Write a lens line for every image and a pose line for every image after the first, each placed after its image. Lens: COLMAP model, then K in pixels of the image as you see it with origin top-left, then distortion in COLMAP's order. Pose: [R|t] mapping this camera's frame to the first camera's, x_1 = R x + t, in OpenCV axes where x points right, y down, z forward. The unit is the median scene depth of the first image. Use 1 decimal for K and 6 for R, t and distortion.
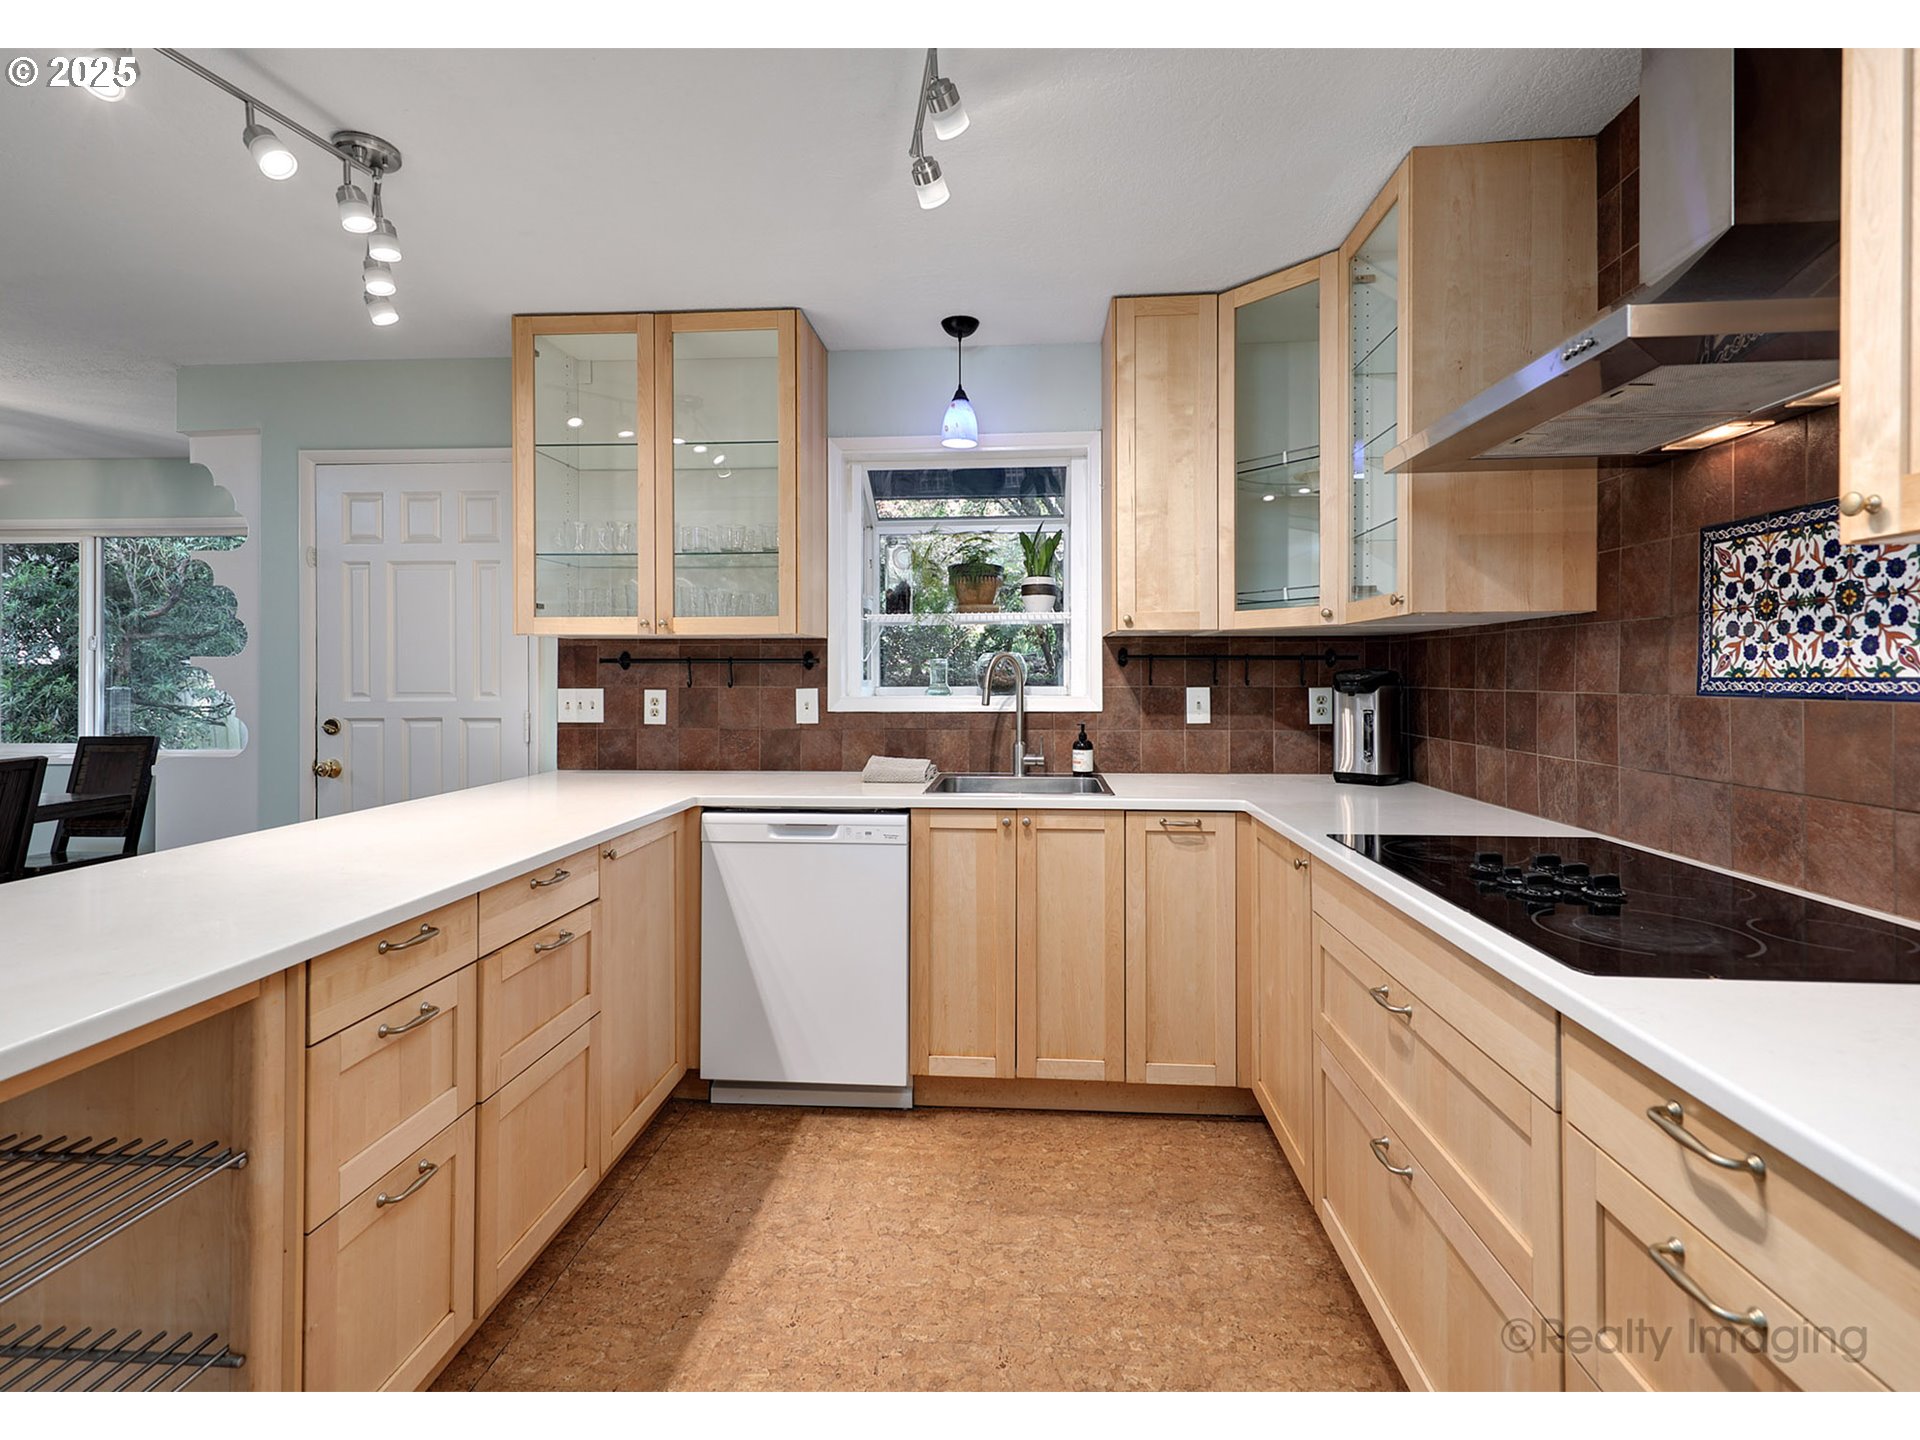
lens RADIAL K [[918.4, 0, 1035.4], [0, 918.4, 659.9], [0, 0, 1]] dist [0.011200, -0.003540]
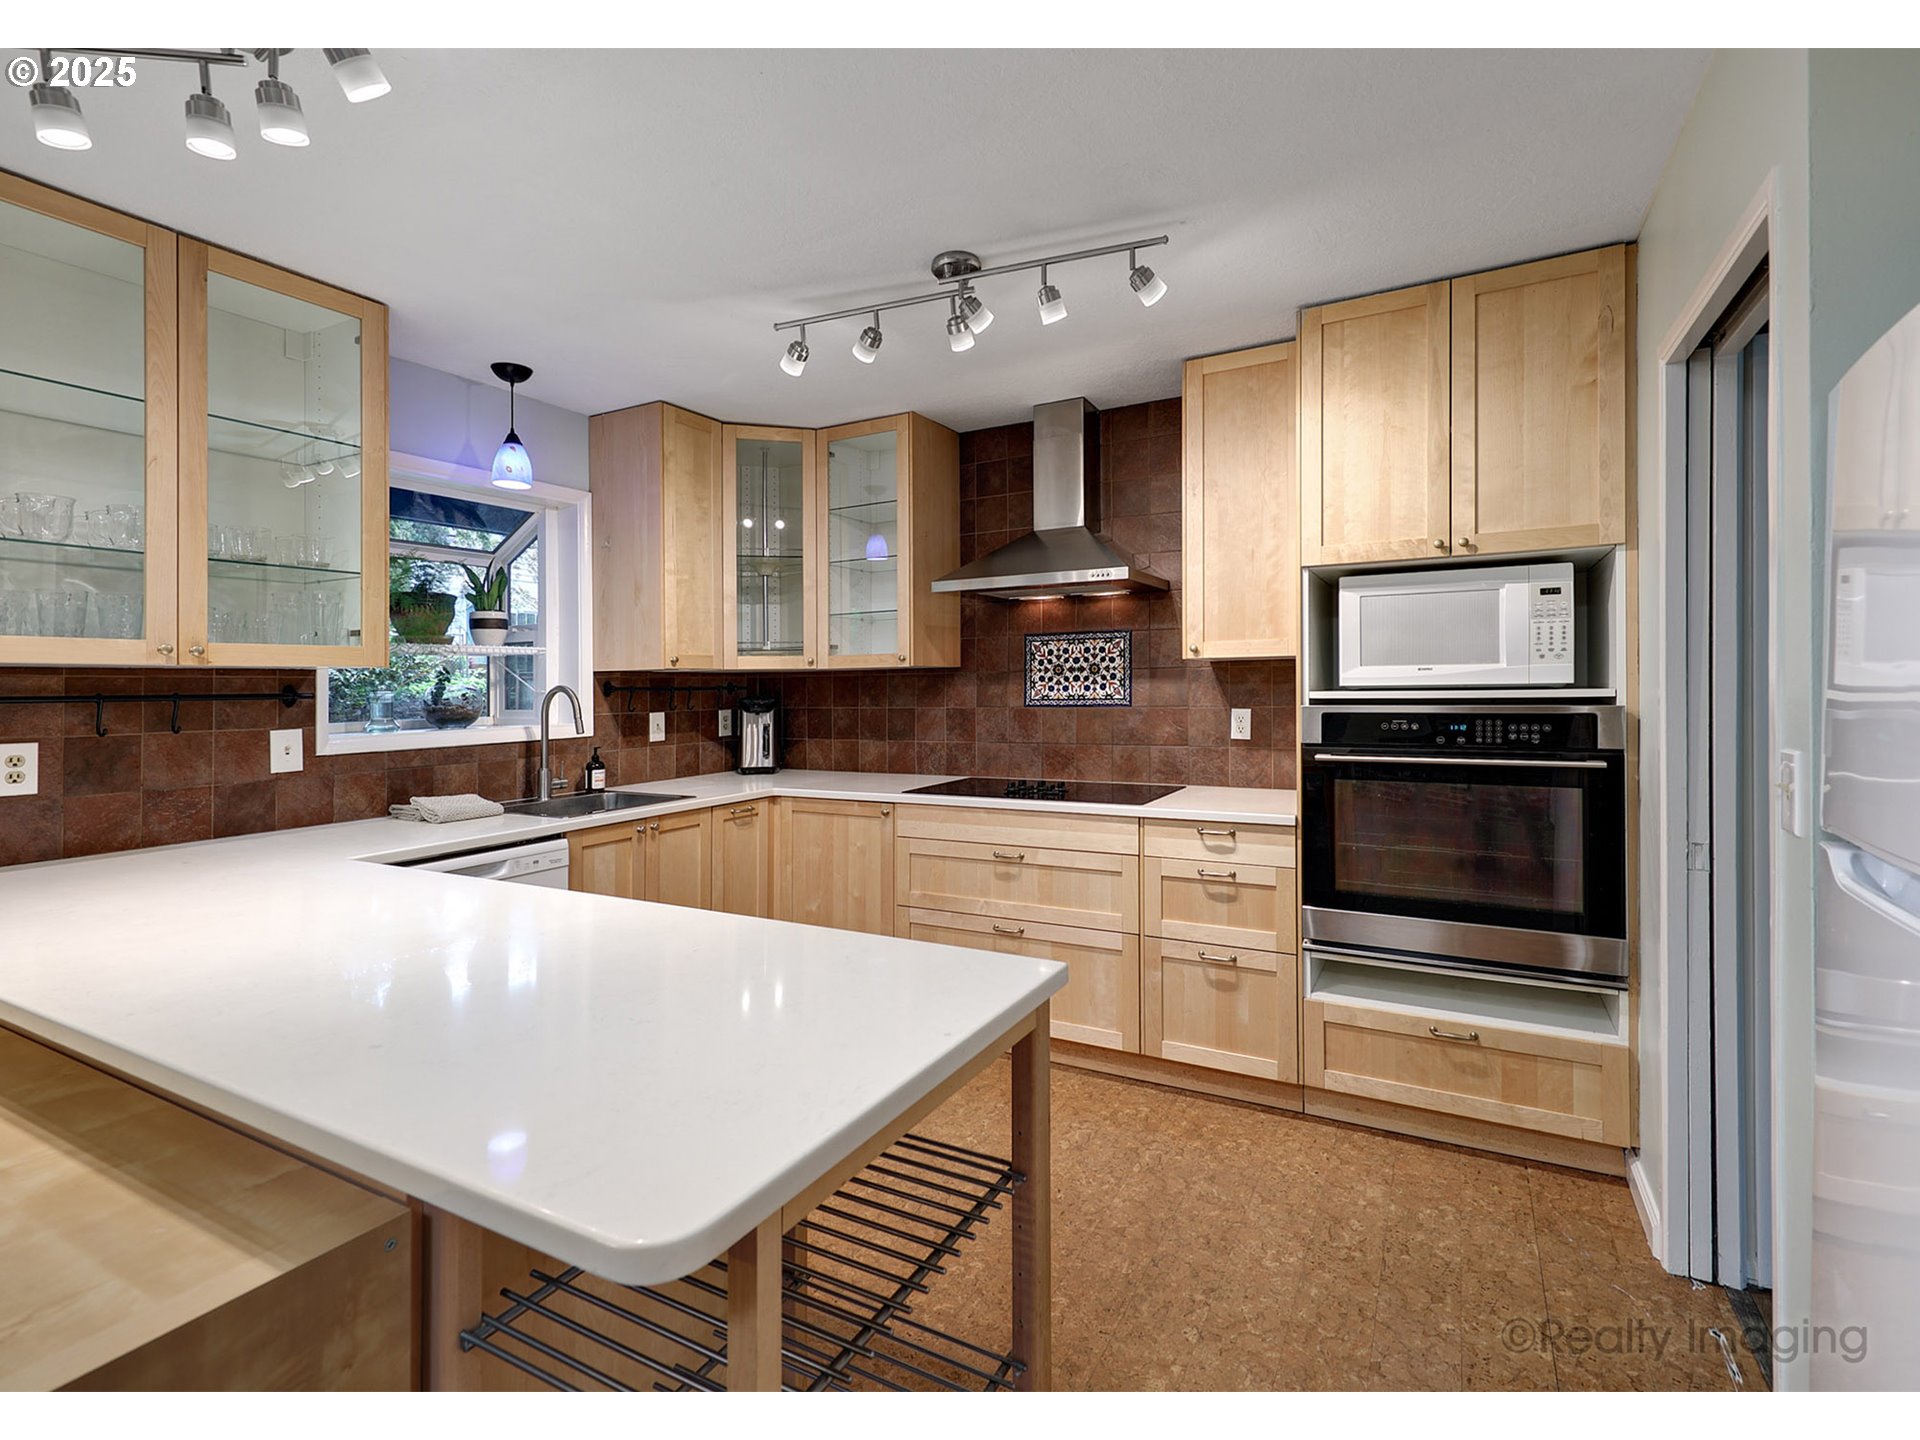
lens RADIAL K [[965.9, 0, 853.7], [0, 965.9, 684.1], [0, 0, 1]] dist [0.020821, -0.001029]
pose [[0.447241, -0.004899, 0.894400, -0.902997], [-0.001187, 0.999981, 0.006071, -0.018118], [-0.894413, -0.003776, 0.447226, 0.166133]]
